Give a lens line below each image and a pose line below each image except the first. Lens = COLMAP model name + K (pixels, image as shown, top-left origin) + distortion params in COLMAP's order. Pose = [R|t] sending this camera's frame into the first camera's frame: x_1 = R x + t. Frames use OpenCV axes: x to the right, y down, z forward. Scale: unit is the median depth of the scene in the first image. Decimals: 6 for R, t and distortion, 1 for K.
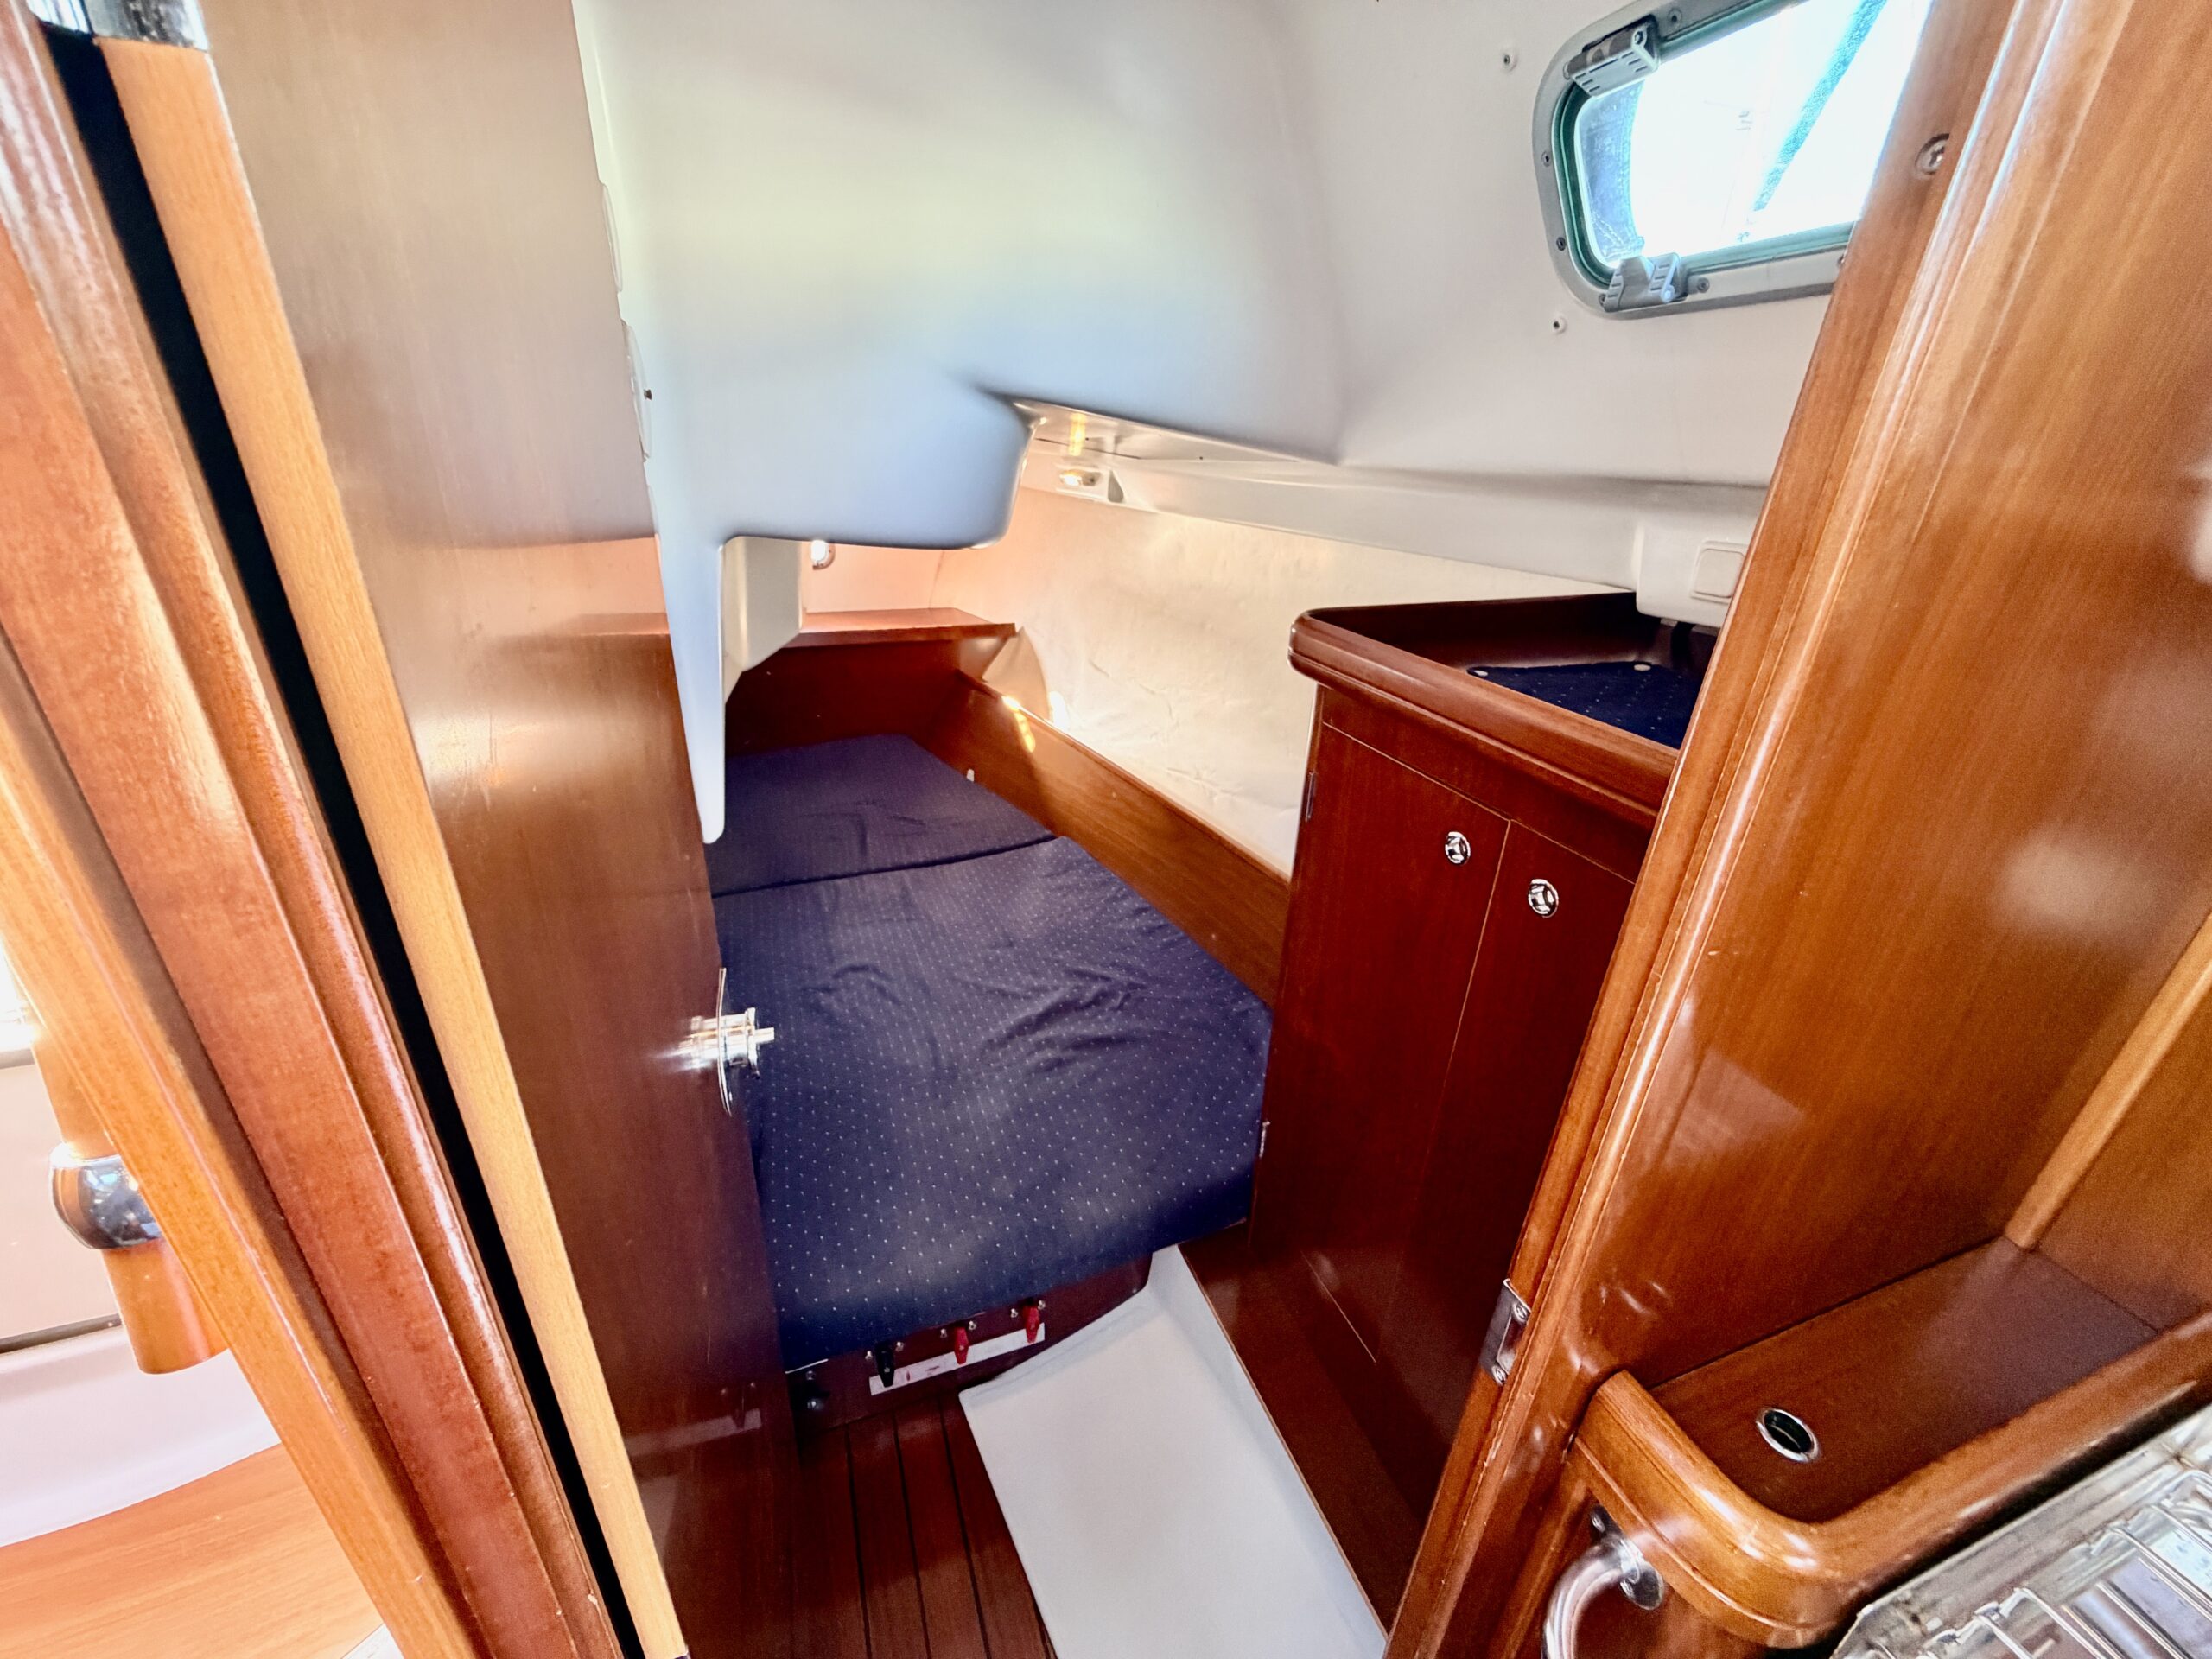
lens RADIAL K [[878.6, 0, 1098.4], [0, 878.6, 834.4], [0, 0, 1]] dist [0.003814, -0.001165]
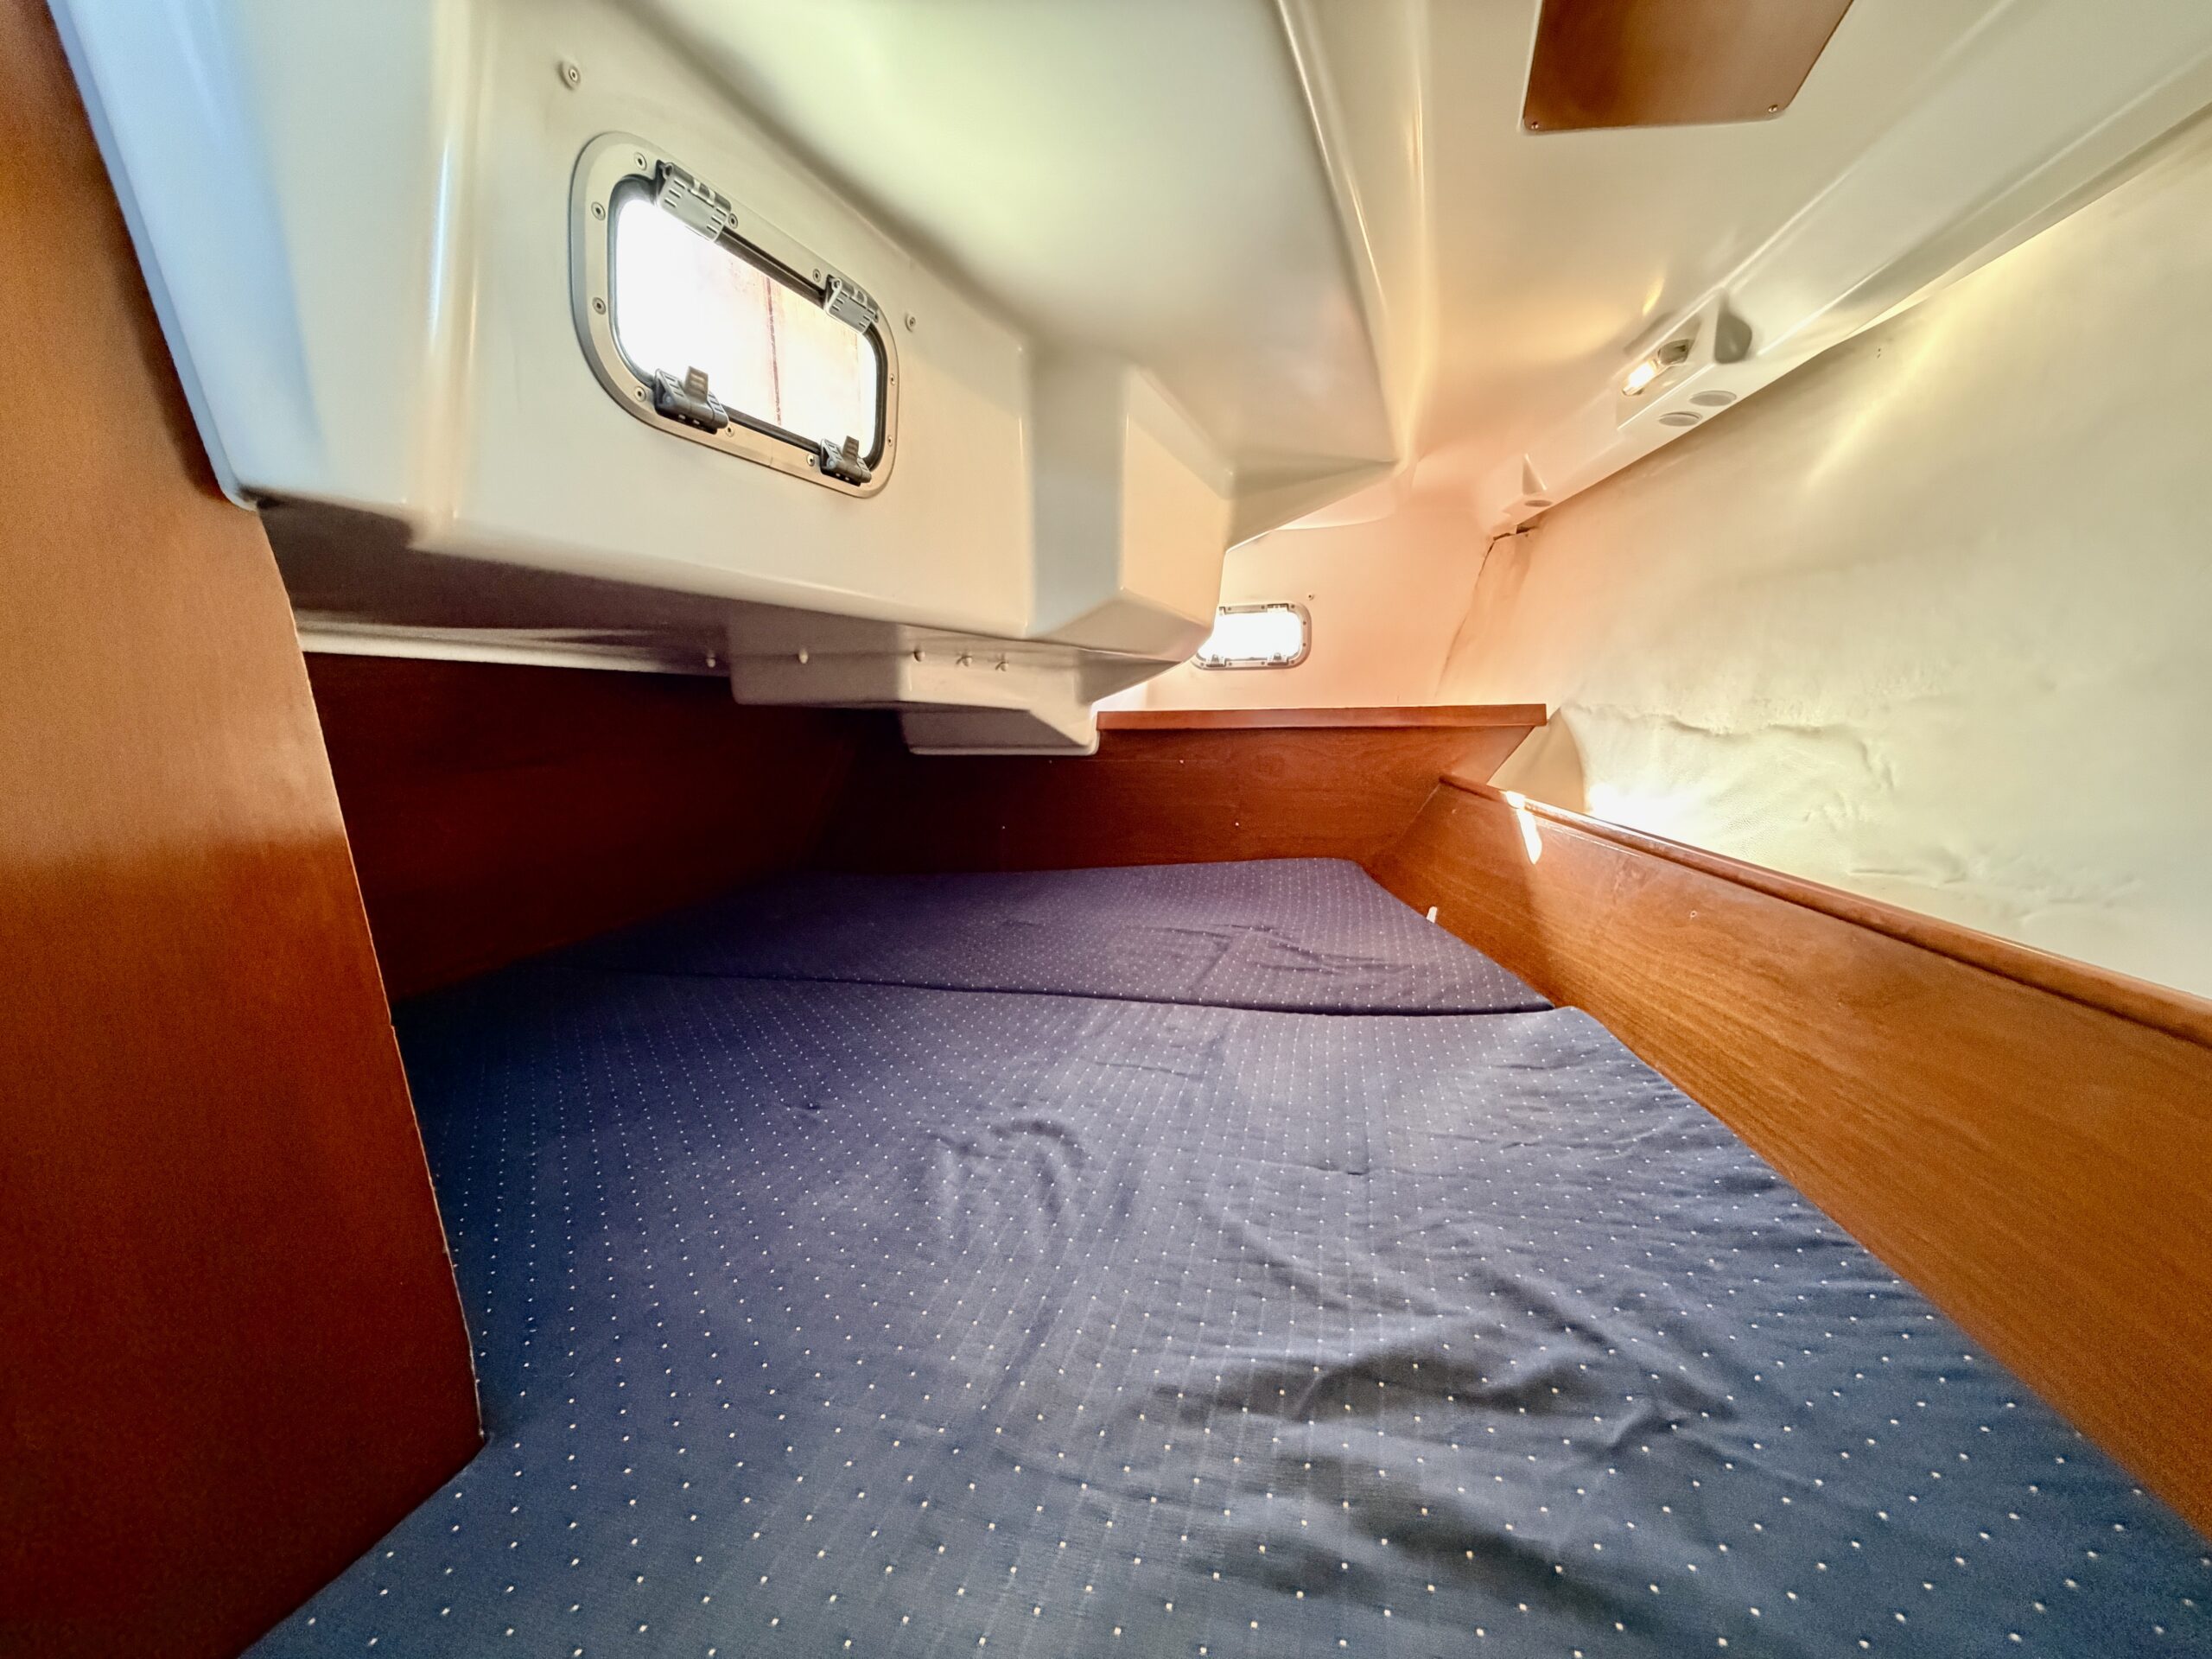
lens RADIAL K [[878.6, 0, 1109.9], [0, 878.6, 827.2], [0, 0, 1]] dist [0.003814, -0.001165]
pose [[0.803627, 0.036245, -0.594029, 0.048996], [-0.214682, 0.948594, -0.232553, 0.091915], [0.555064, 0.314413, 0.770097, 0.545495]]
